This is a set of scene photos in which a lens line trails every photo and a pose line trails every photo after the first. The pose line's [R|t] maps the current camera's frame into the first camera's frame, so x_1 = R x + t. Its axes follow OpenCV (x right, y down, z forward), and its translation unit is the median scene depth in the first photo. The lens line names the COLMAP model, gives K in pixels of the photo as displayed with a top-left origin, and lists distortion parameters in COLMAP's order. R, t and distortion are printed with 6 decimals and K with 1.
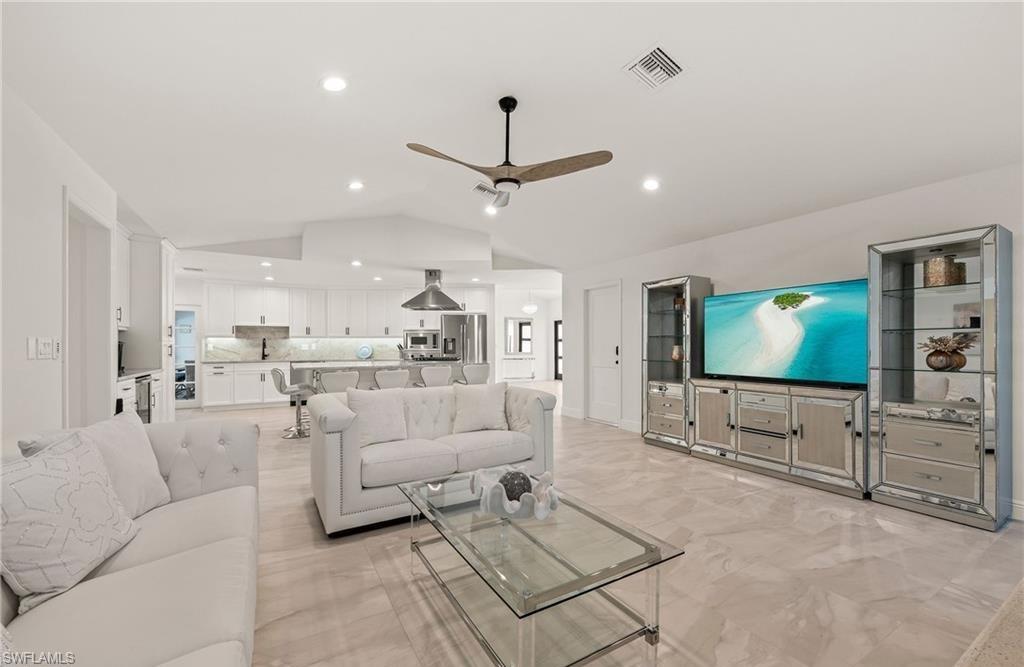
lens RADIAL K [[415.4, 0, 509.7], [0, 415.4, 349.6], [0, 0, 1]] dist [-0.006191, -0.000406]
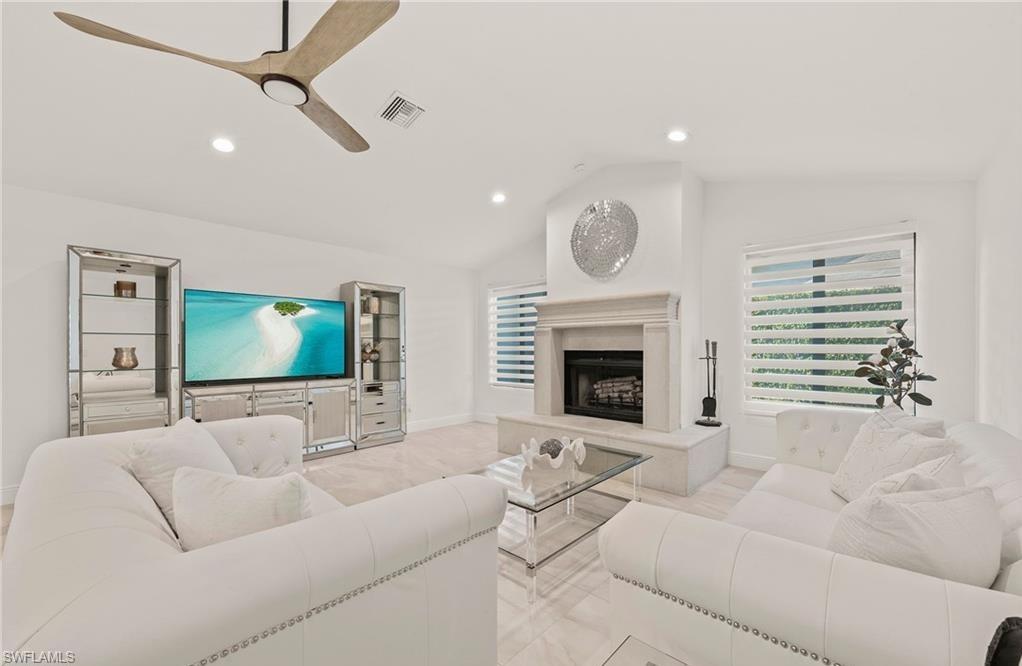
lens RADIAL K [[414.6, 0, 520.5], [0, 414.6, 350.4], [0, 0, 1]] dist [-0.006191, -0.000406]
pose [[-0.325450, -0.006647, 0.945536, -0.297454], [0.011603, 0.999872, 0.011023, -0.003175], [-0.945488, 0.014559, -0.325331, 0.366075]]
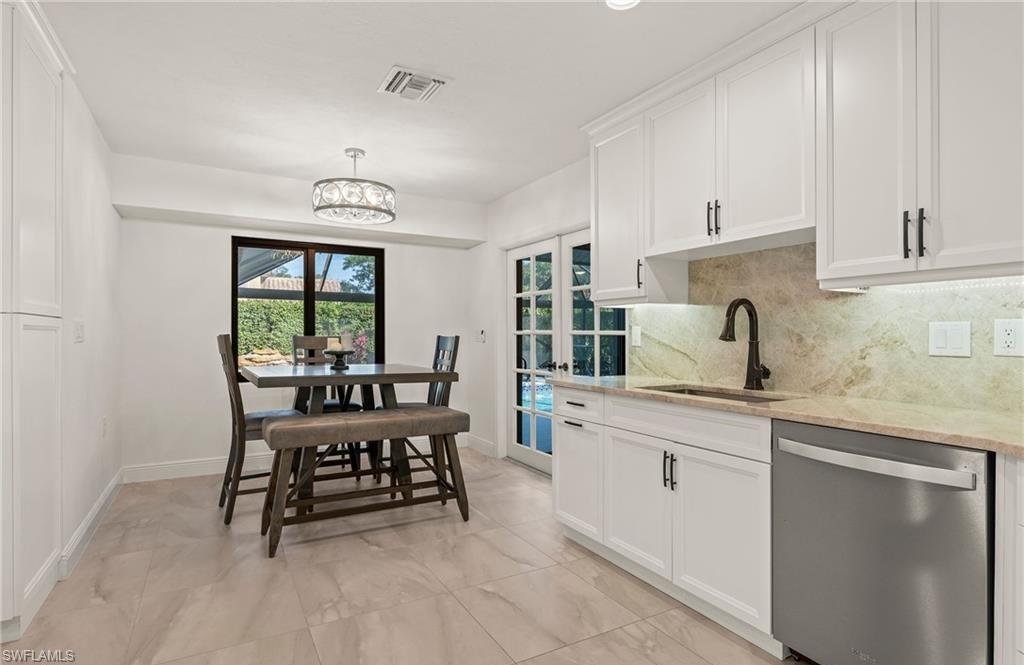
lens RADIAL K [[536.4, 0, 516.9], [0, 536.4, 330.8], [0, 0, 1]] dist [-0.009900, -0.000959]
pose [[0.005932, -0.004614, -0.999972, -0.322679], [-0.010709, 0.999932, -0.004677, -0.007000], [0.999925, 0.010737, 0.005882, 0.956466]]
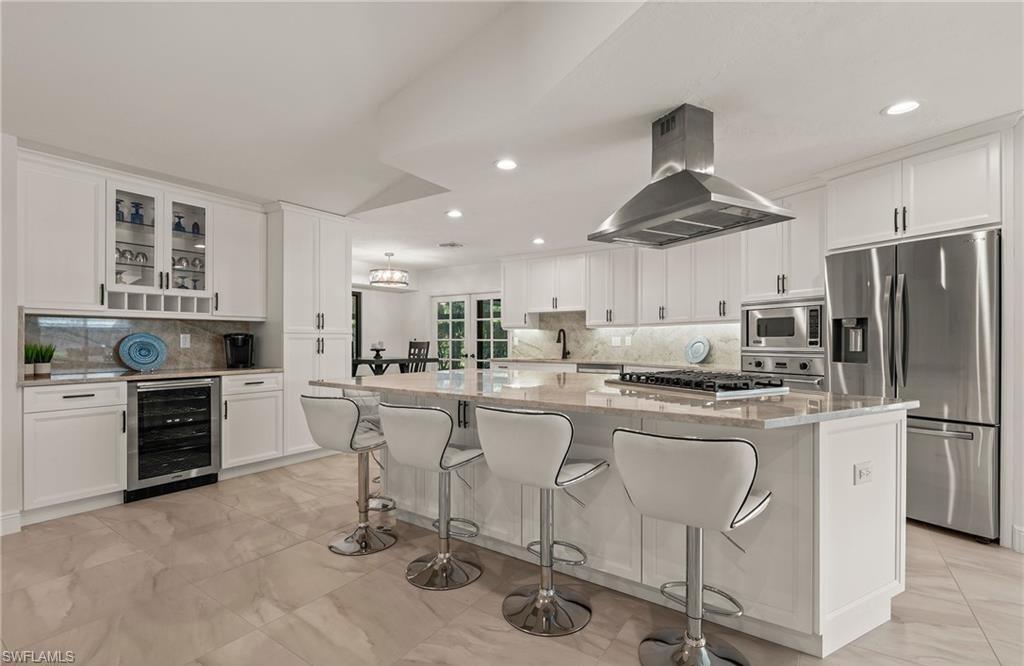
lens RADIAL K [[461.8, 0, 516.8], [0, 461.8, 337.8], [0, 0, 1]] dist [-0.001946, -0.002305]
pose [[0.448610, -0.003119, -0.893722, 0.083103], [-0.009520, 0.999921, -0.008268, -0.005372], [0.893677, 0.012217, 0.448545, 0.634378]]
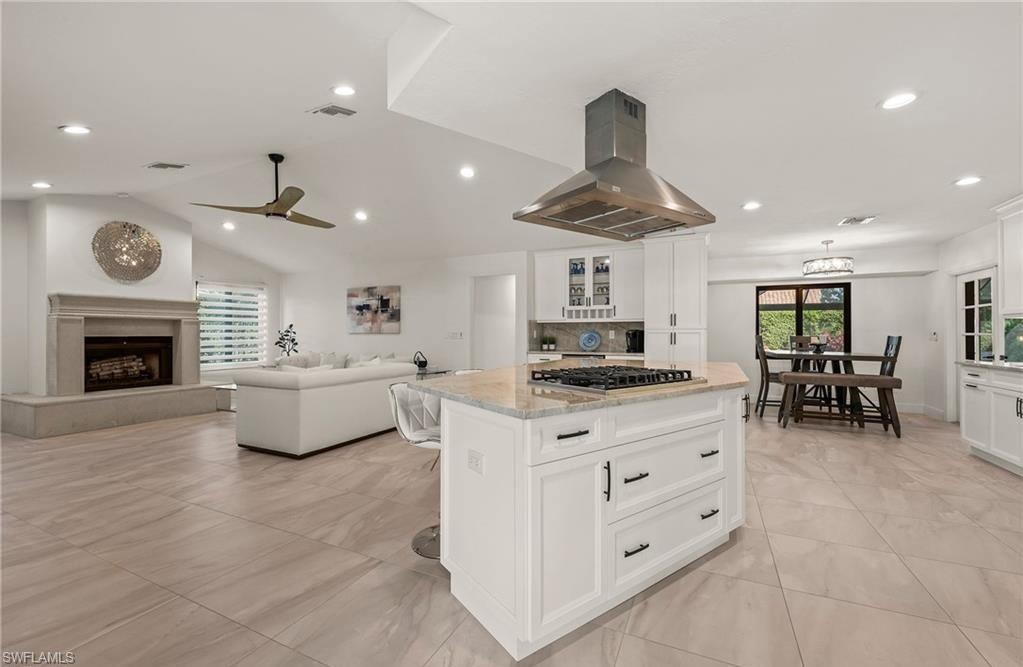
lens RADIAL K [[415.0, 0, 518.4], [0, 415.0, 337.3], [0, 0, 1]] dist [-0.006191, -0.000406]
pose [[-0.810541, 0.005606, -0.585655, 0.061956], [-0.005089, 0.999849, 0.016614, -0.009879], [0.585660, 0.016447, -0.810390, 1.085059]]
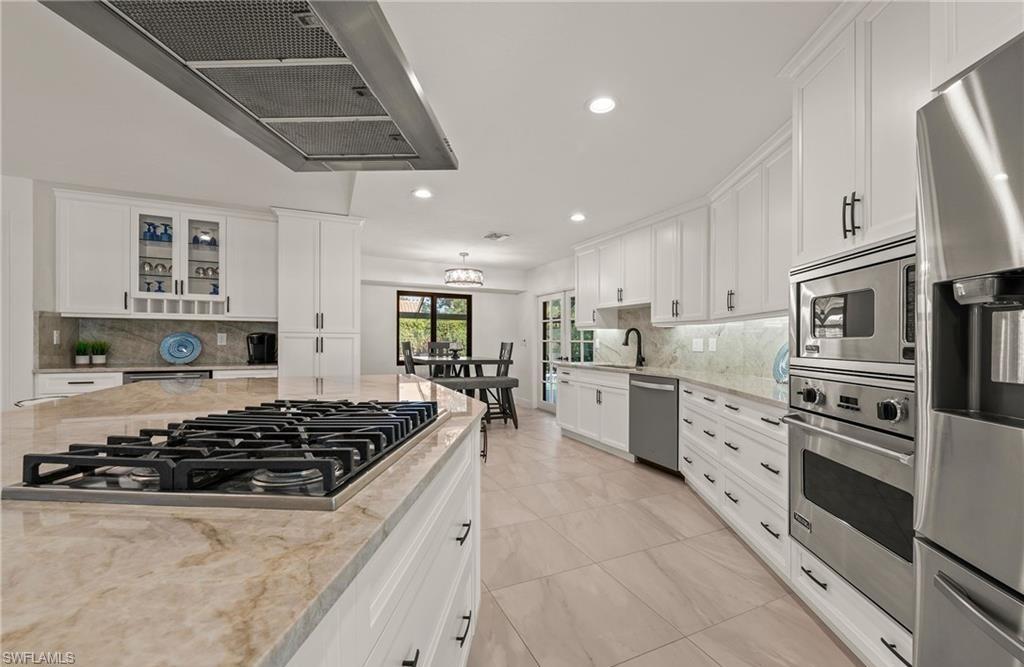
lens RADIAL K [[415.4, 0, 522.6], [0, 415.4, 342.6], [0, 0, 1]] dist [-0.006191, -0.000406]
pose [[-0.061248, 0.005263, -0.998109, -0.030936], [-0.018905, 0.999801, 0.006432, -0.009133], [0.997944, 0.019263, -0.061136, 0.971748]]
